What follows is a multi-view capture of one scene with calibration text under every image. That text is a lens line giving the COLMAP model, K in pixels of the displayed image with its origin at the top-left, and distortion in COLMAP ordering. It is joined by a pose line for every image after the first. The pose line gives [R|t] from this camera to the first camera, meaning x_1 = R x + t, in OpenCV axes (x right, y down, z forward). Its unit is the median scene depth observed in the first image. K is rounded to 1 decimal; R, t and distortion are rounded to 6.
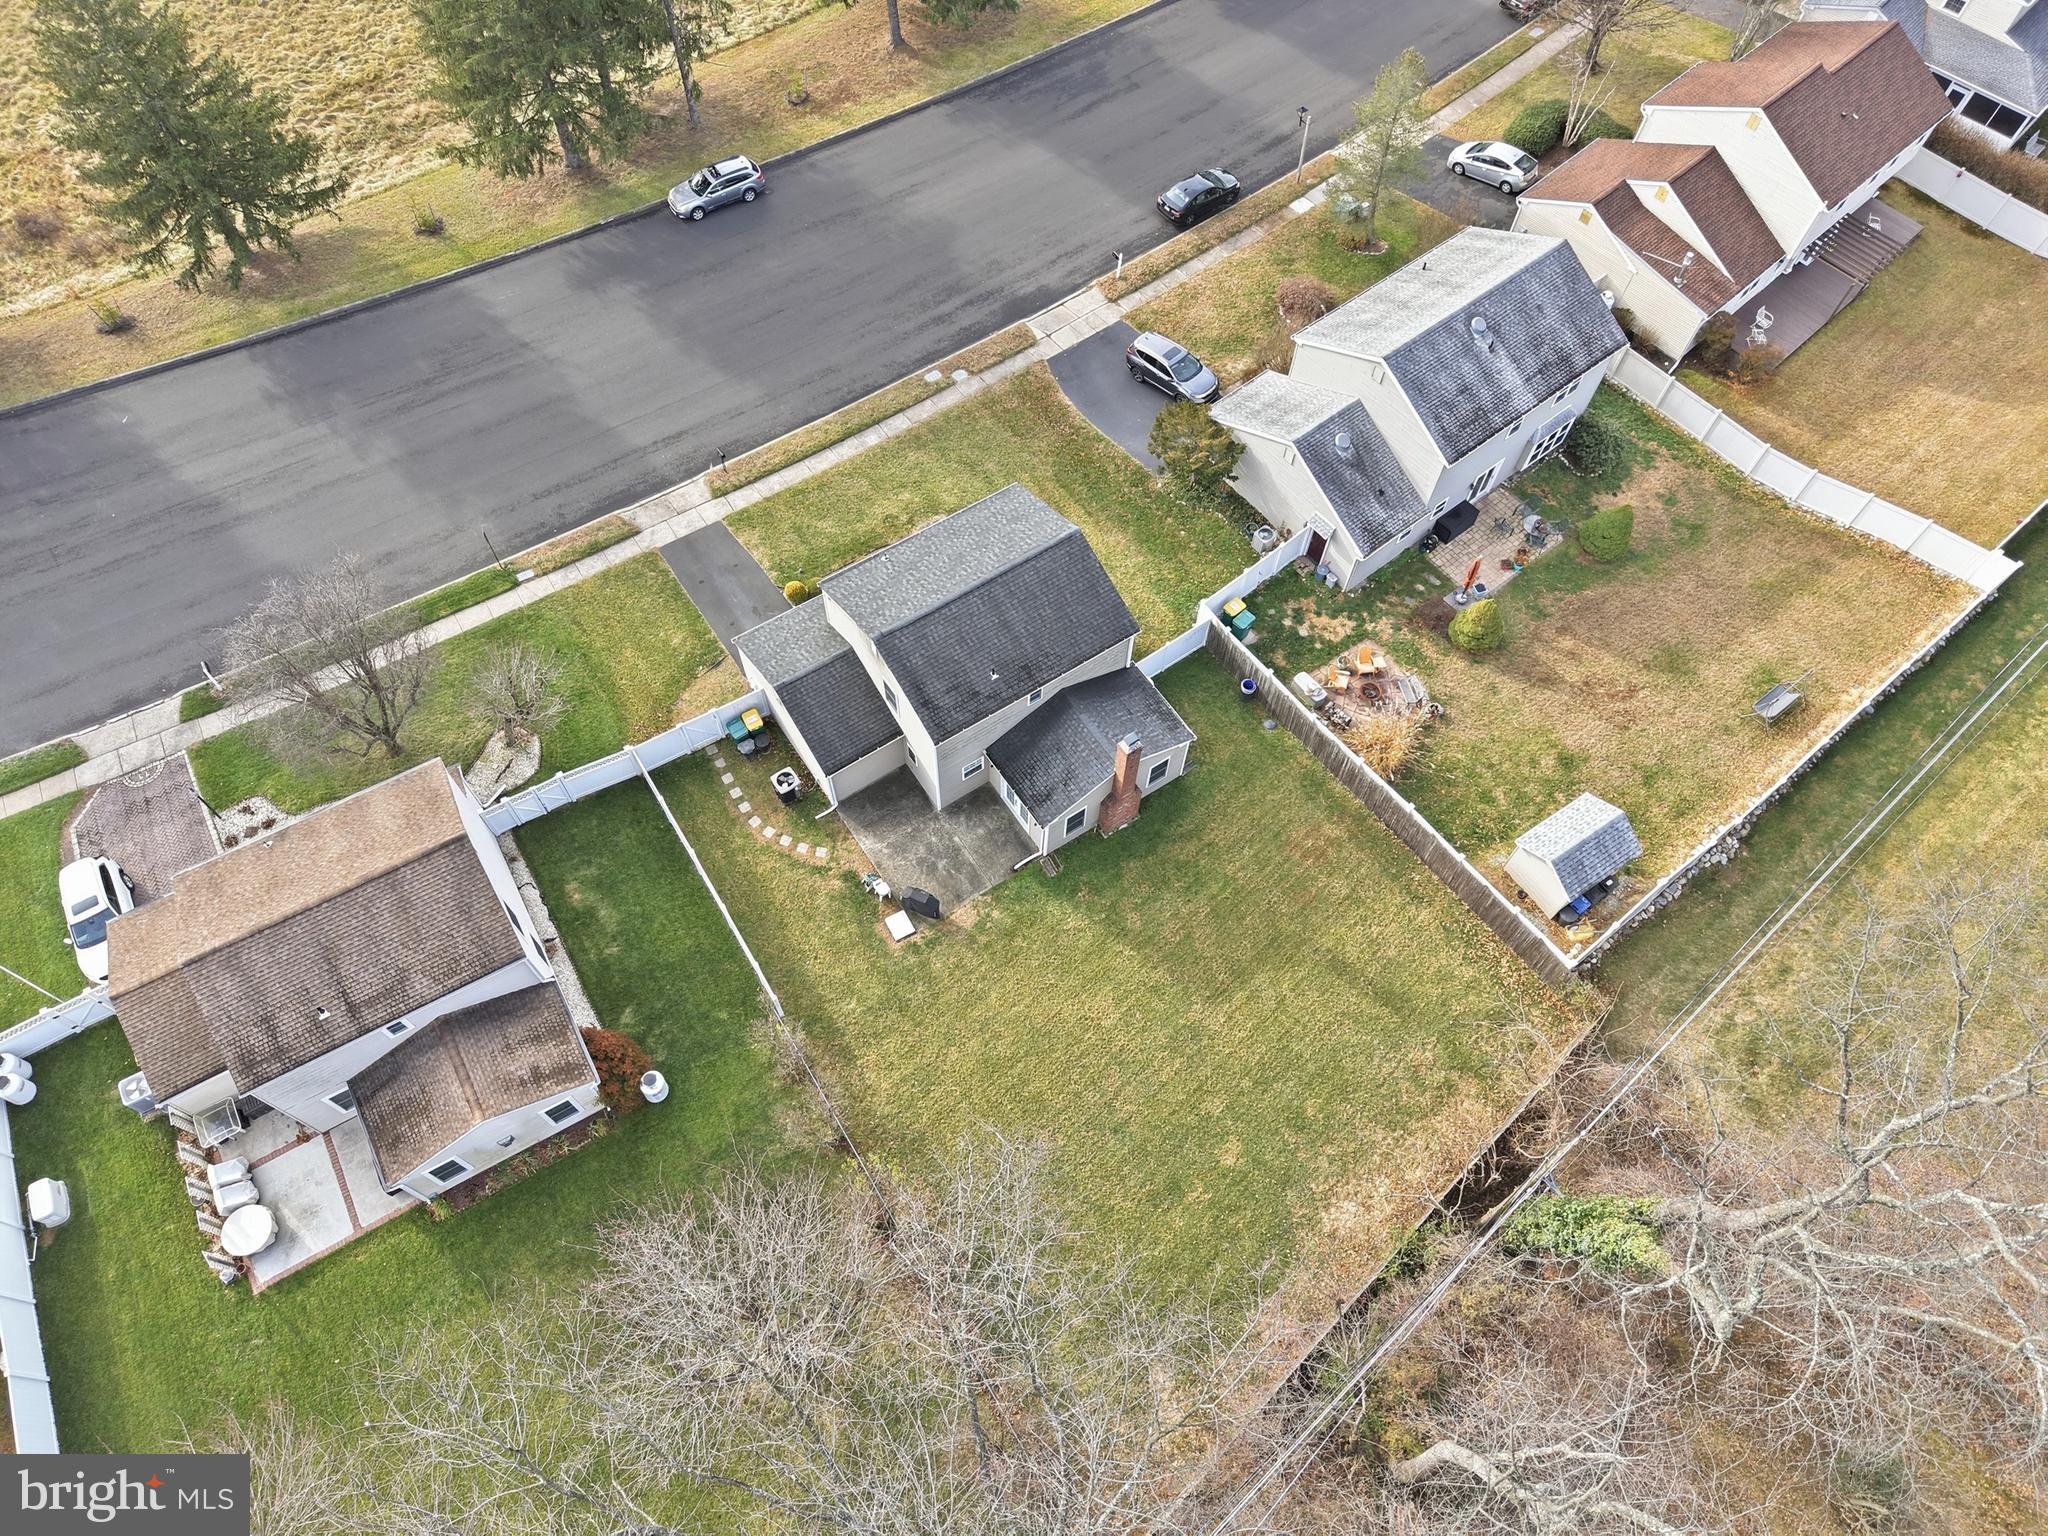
lens RADIAL K [[1367.3, 0, 1005.3], [0, 1367.3, 766.9], [0, 0, 1]] dist [0.021203, -0.019993]
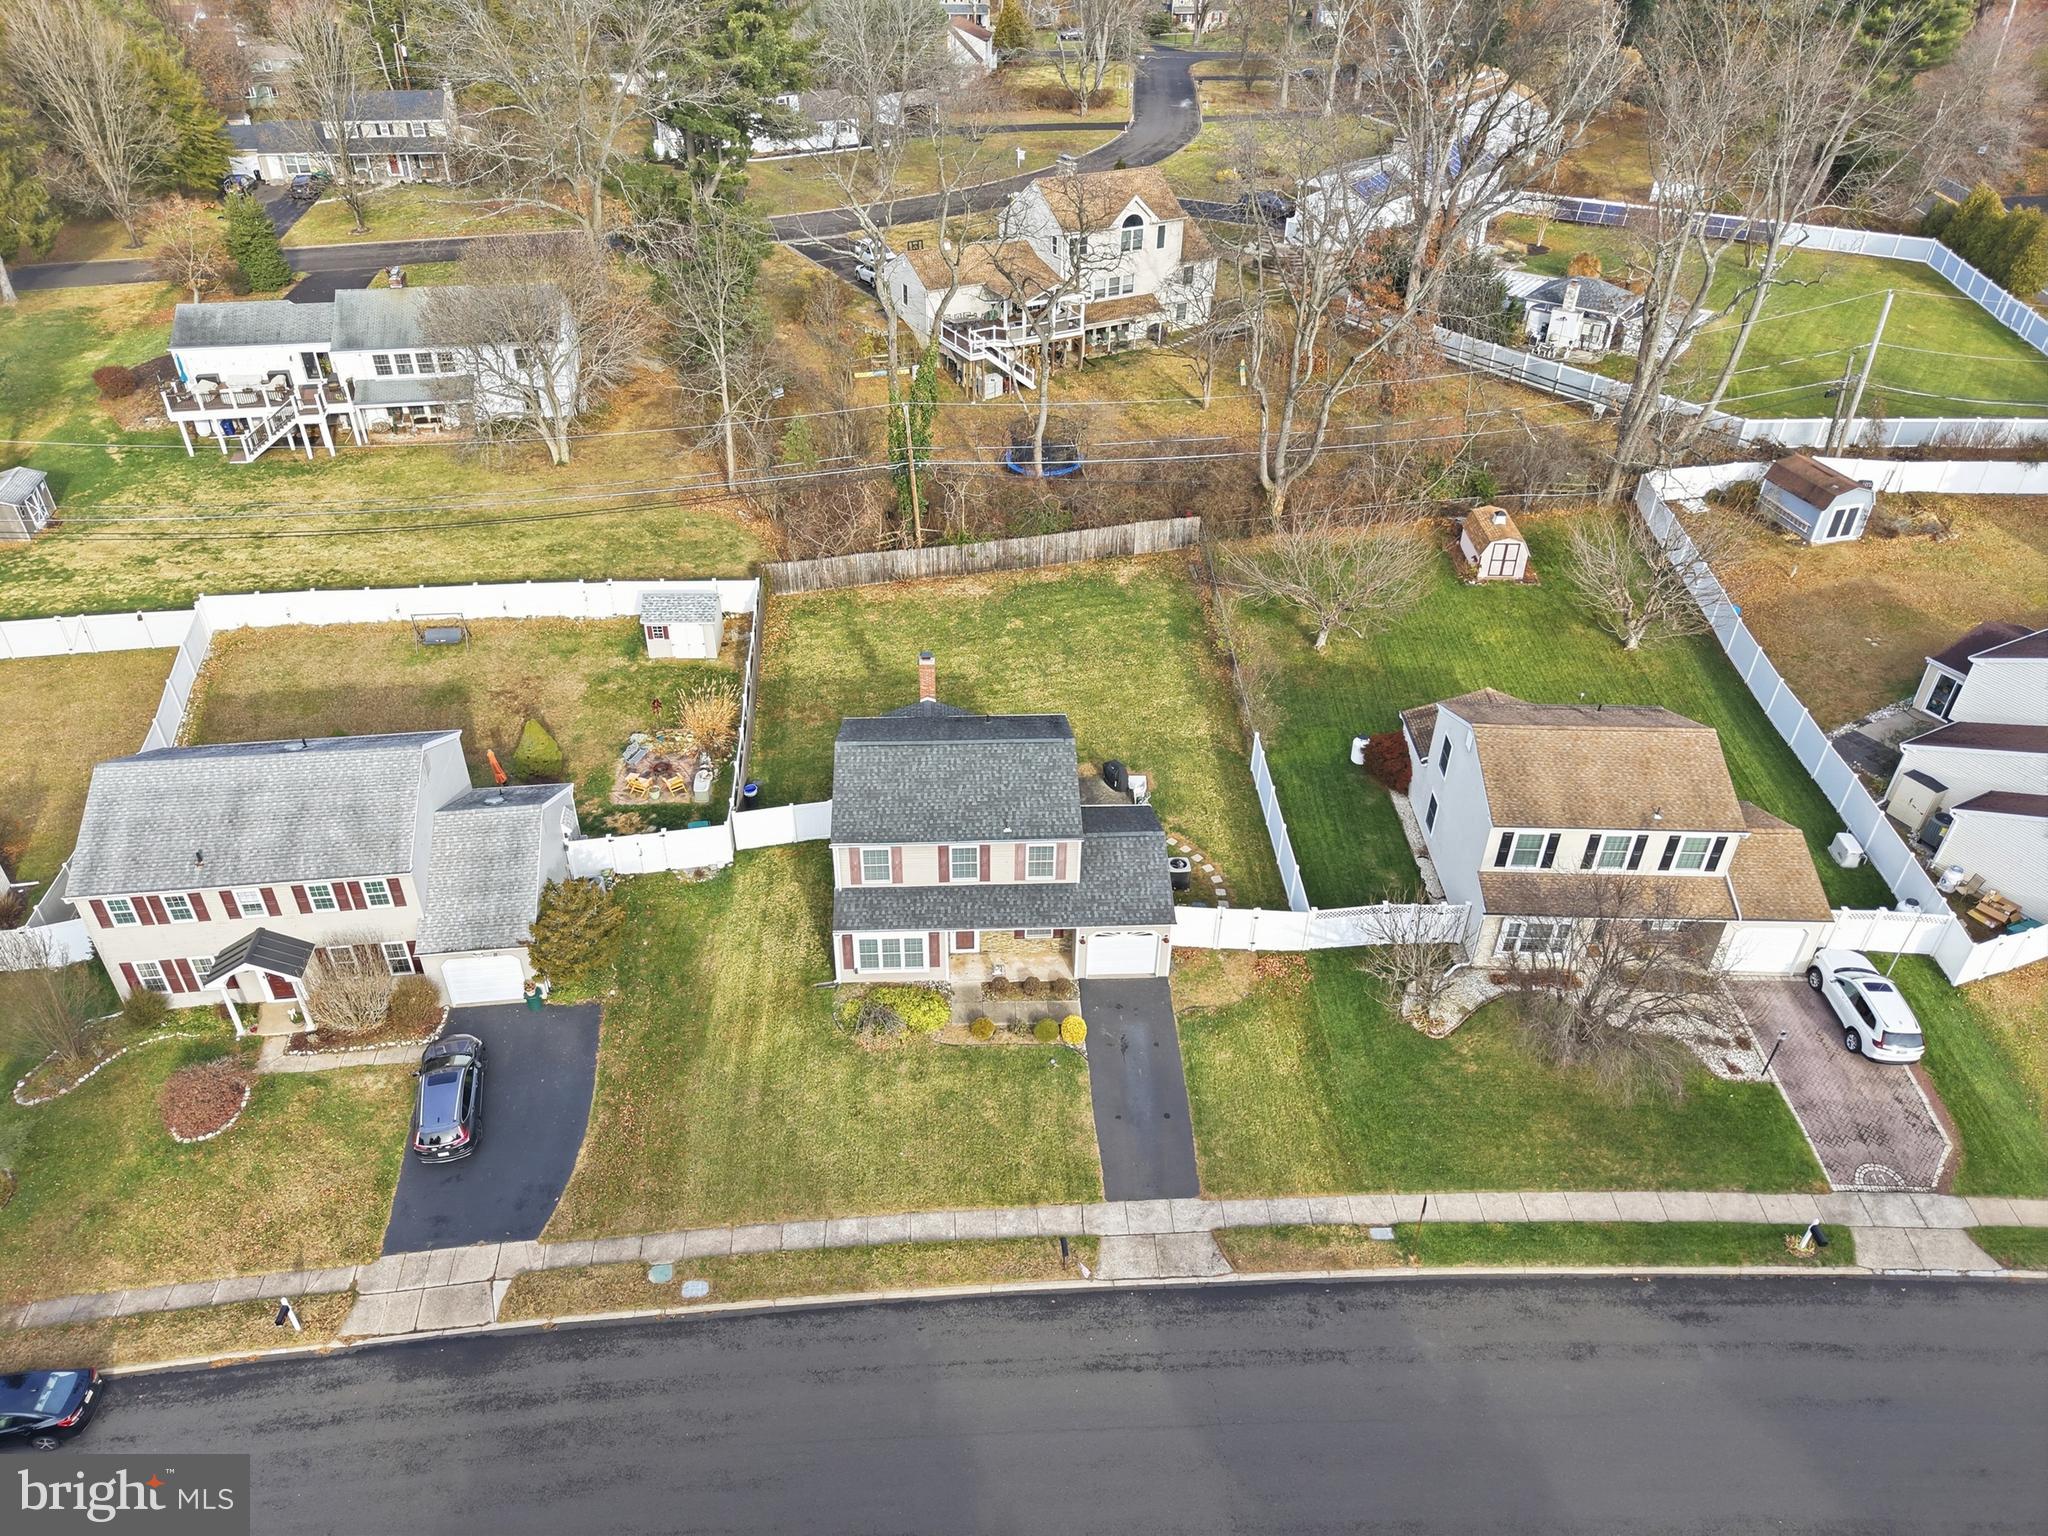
lens RADIAL K [[1367.3, 0, 1016.9], [0, 1367.3, 771.4], [0, 0, 1]] dist [0.021203, -0.019993]
pose [[-0.860464, -0.305084, 0.408076, -0.413757], [0.437533, -0.032027, 0.898632, -0.884424], [-0.261089, 0.951787, 0.161042, 0.717385]]
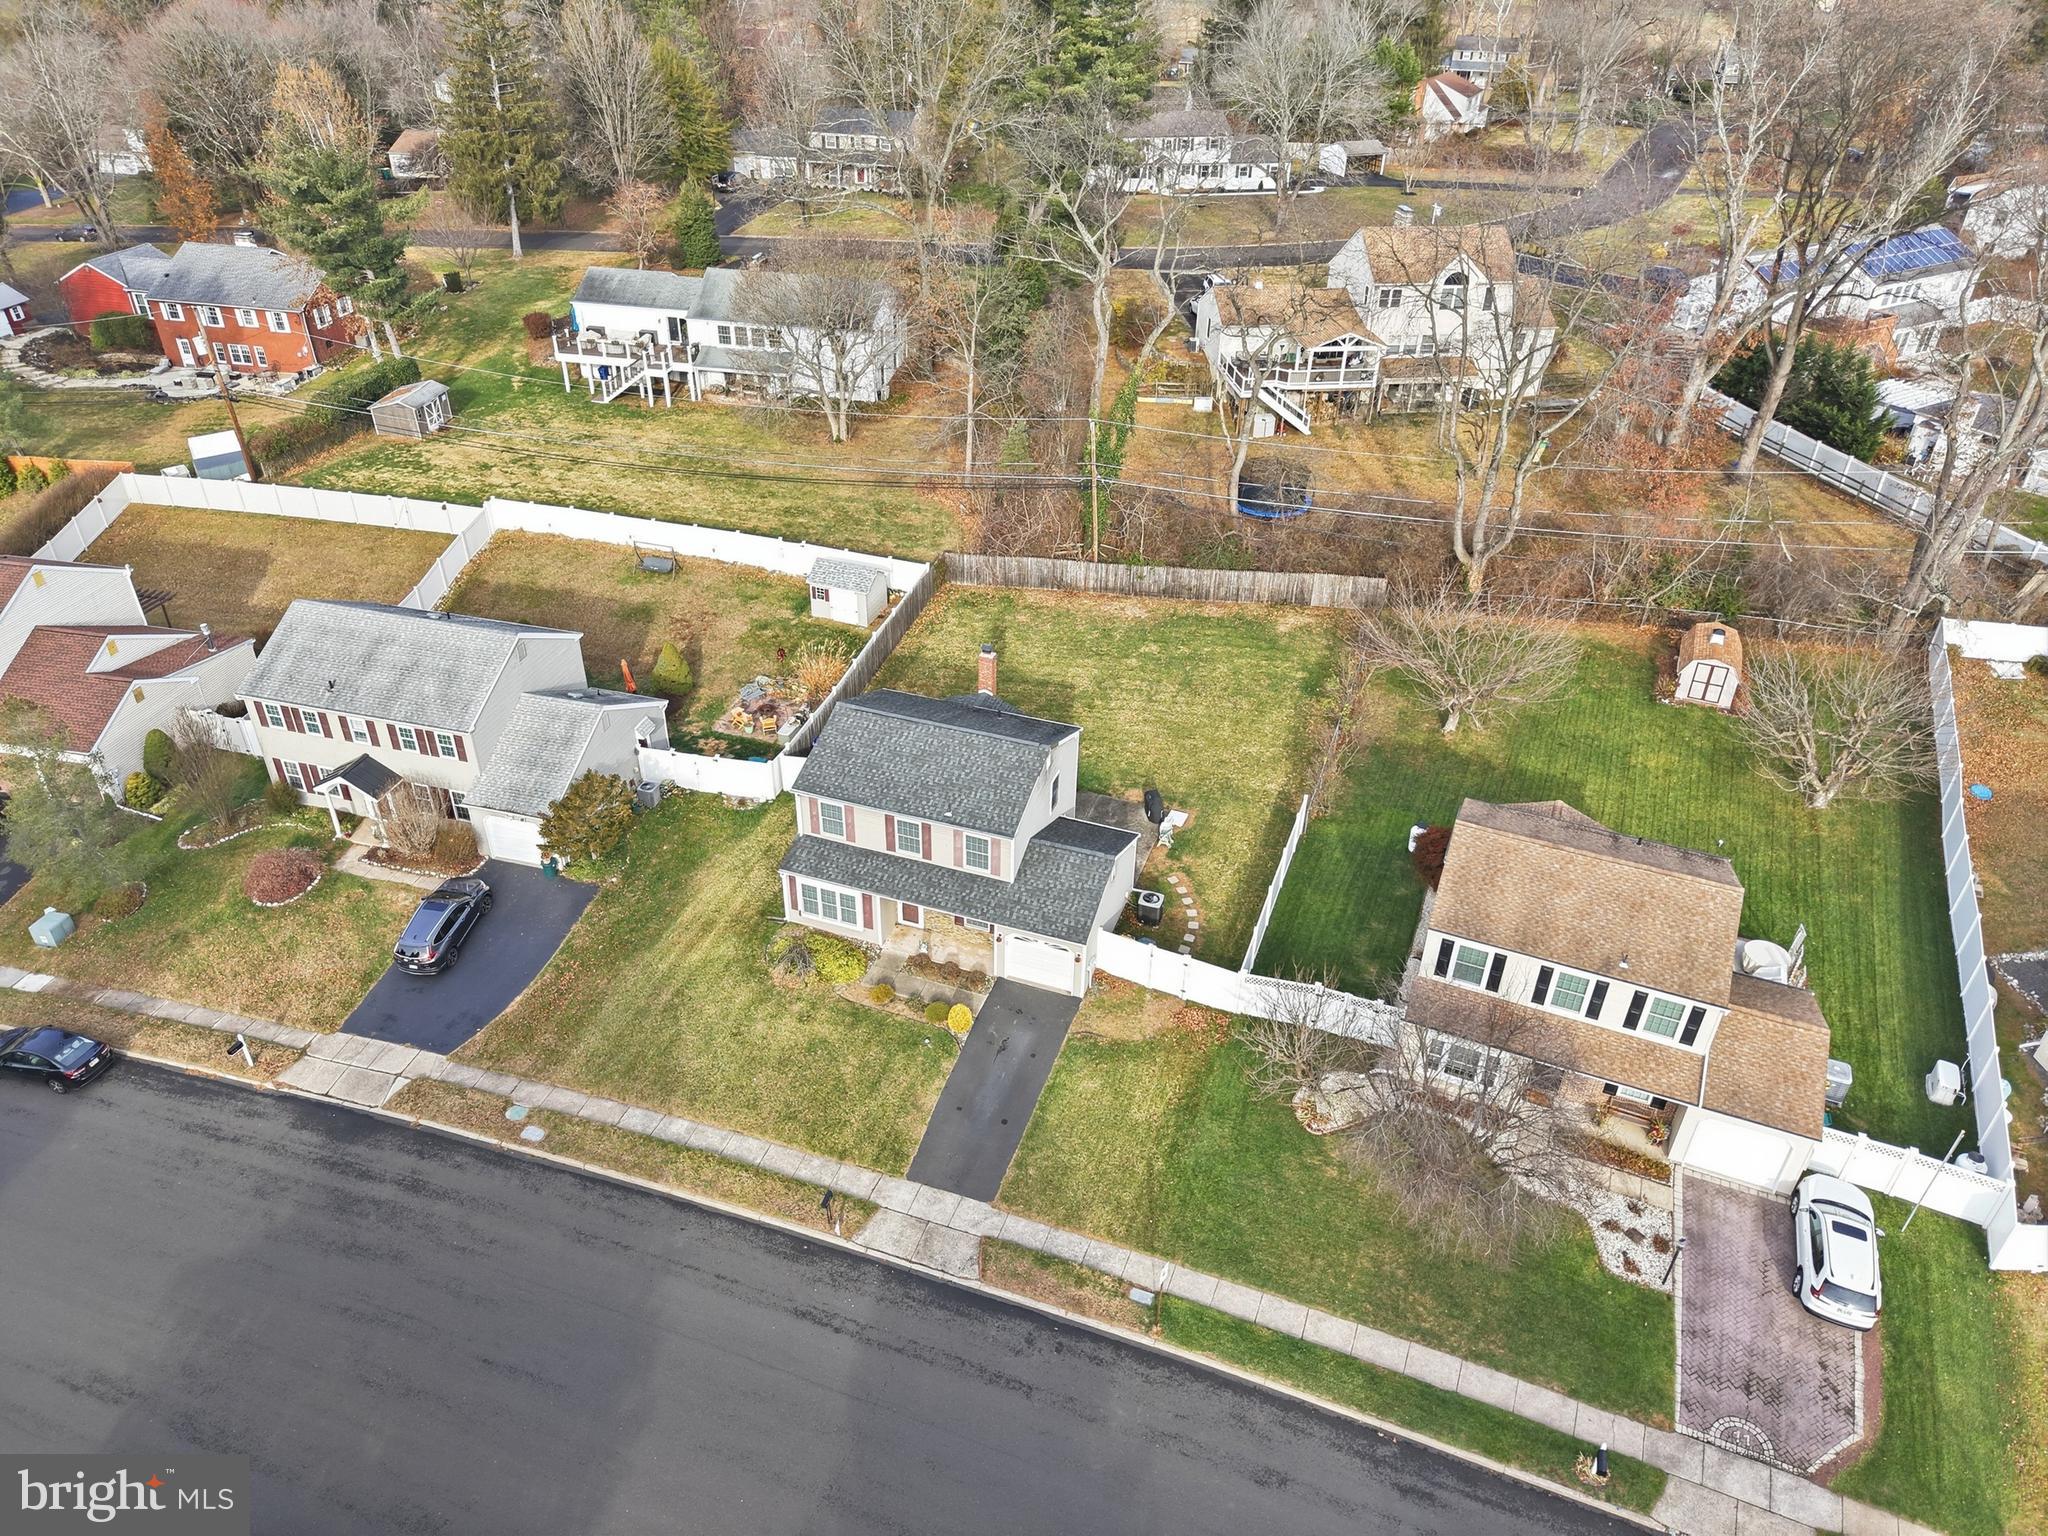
lens RADIAL K [[1367.3, 0, 1014.1], [0, 1367.3, 774.6], [0, 0, 1]] dist [0.021203, -0.019993]
pose [[-0.596100, -0.455487, 0.661208, -0.663838], [0.694842, 0.119993, 0.709081, -0.723130], [-0.402317, 0.882119, 0.244964, 0.637094]]
